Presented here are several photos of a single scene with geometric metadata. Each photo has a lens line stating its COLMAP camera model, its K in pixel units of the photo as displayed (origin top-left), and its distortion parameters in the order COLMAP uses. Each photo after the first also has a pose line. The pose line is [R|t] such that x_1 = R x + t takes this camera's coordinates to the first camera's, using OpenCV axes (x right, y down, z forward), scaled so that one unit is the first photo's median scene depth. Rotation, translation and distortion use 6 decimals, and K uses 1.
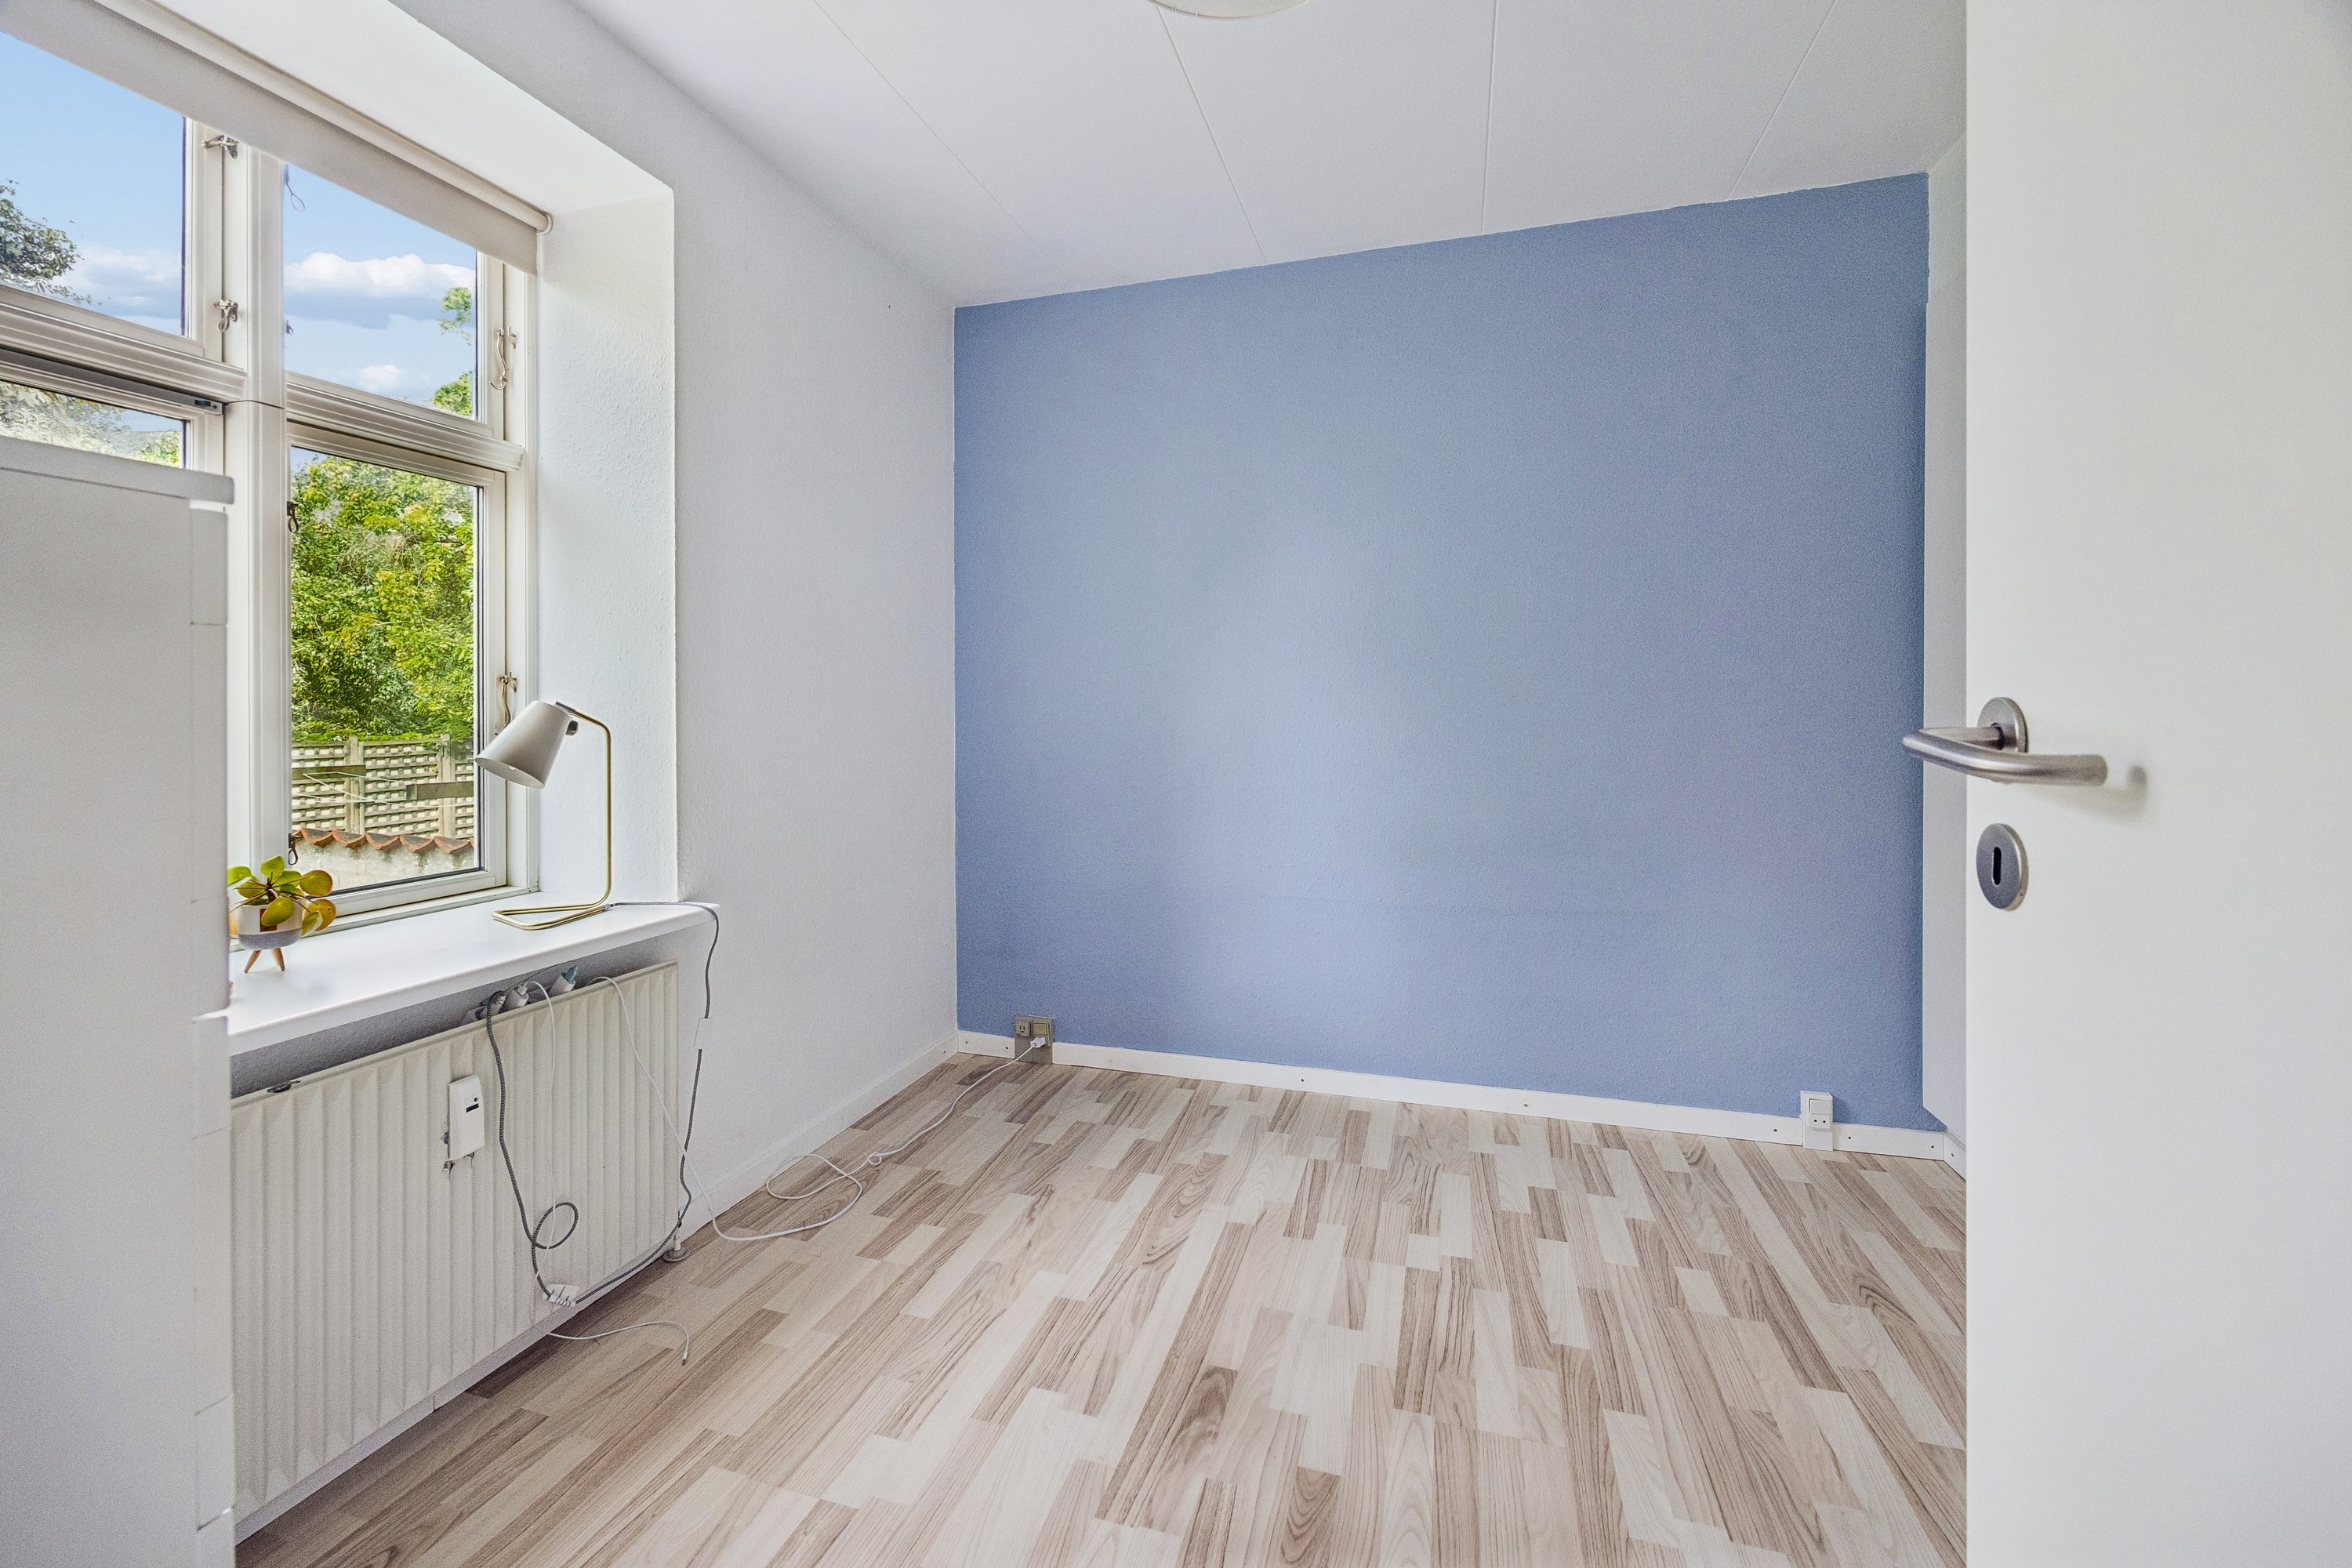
lens RADIAL K [[937.4, 0, 1200.7], [0, 937.4, 700.7], [0, 0, 1]] dist [-0.000823, -0.000442]
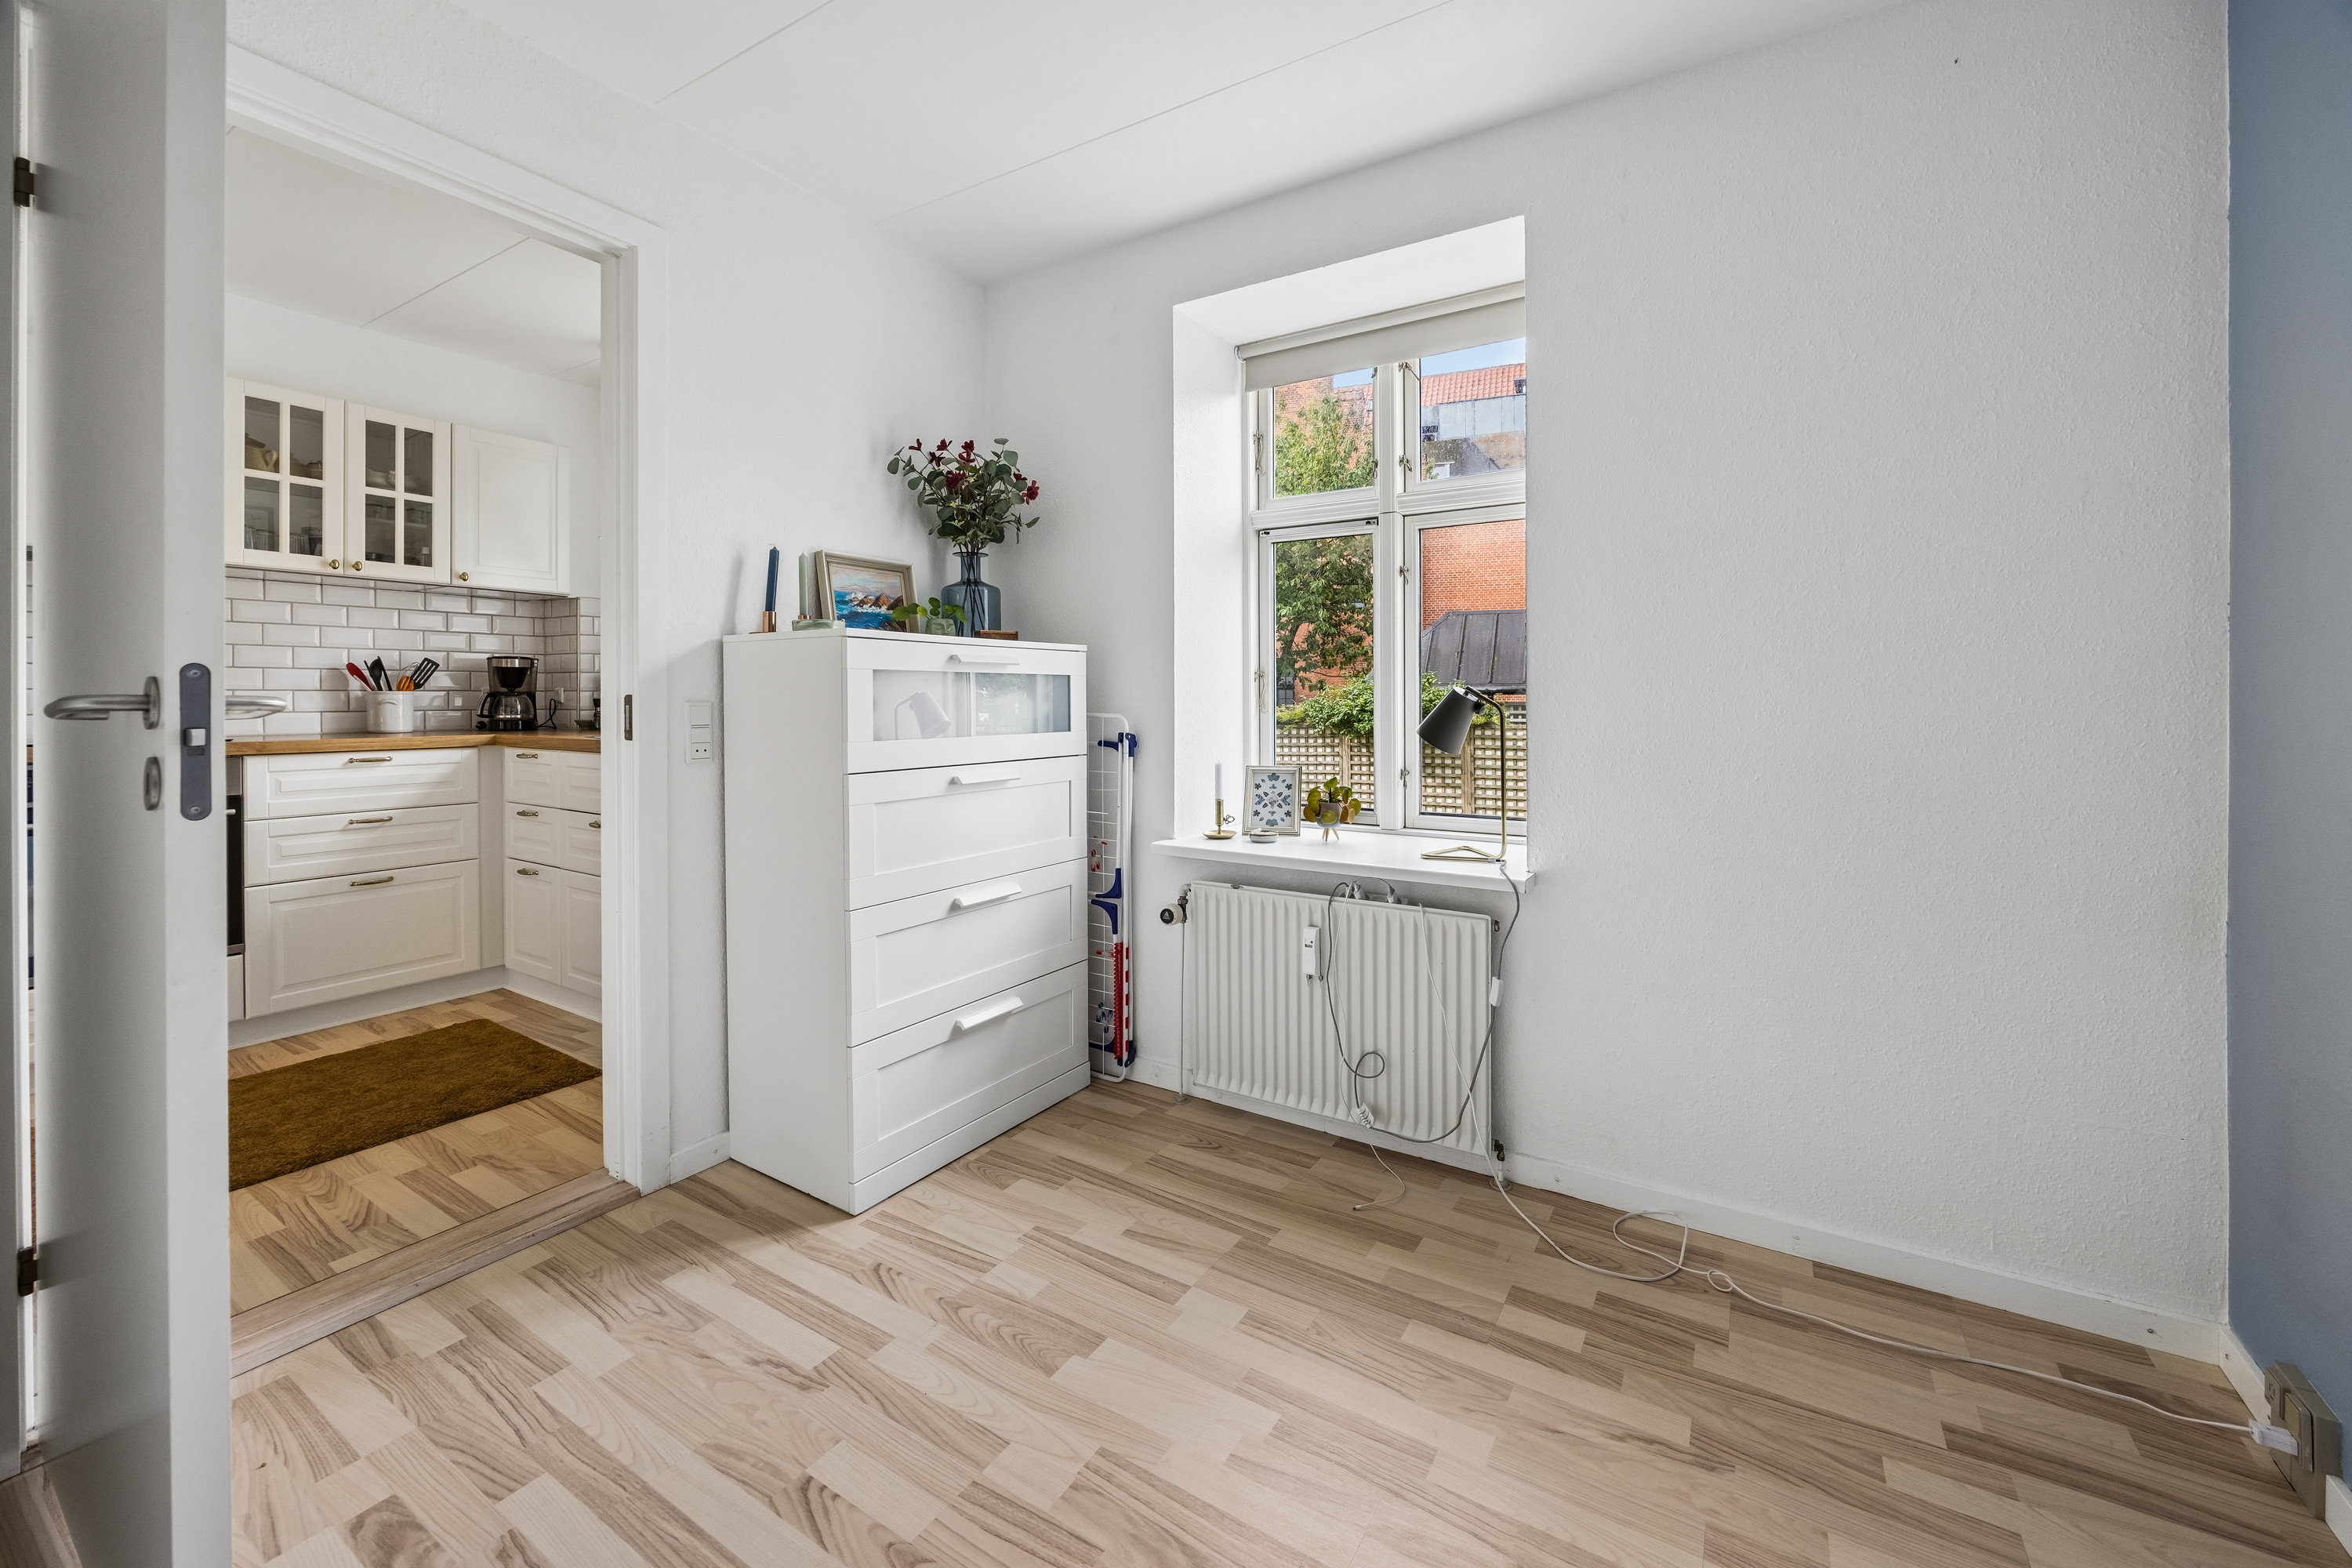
lens RADIAL K [[937.4, 0, 1202.9], [0, 937.4, 699.5], [0, 0, 1]] dist [-0.000823, -0.000442]
pose [[-0.269448, 0.009534, -0.962968, 0.581632], [0.005933, 0.999948, 0.008240, 0.003402], [0.962997, -0.003493, -0.269490, 0.925443]]
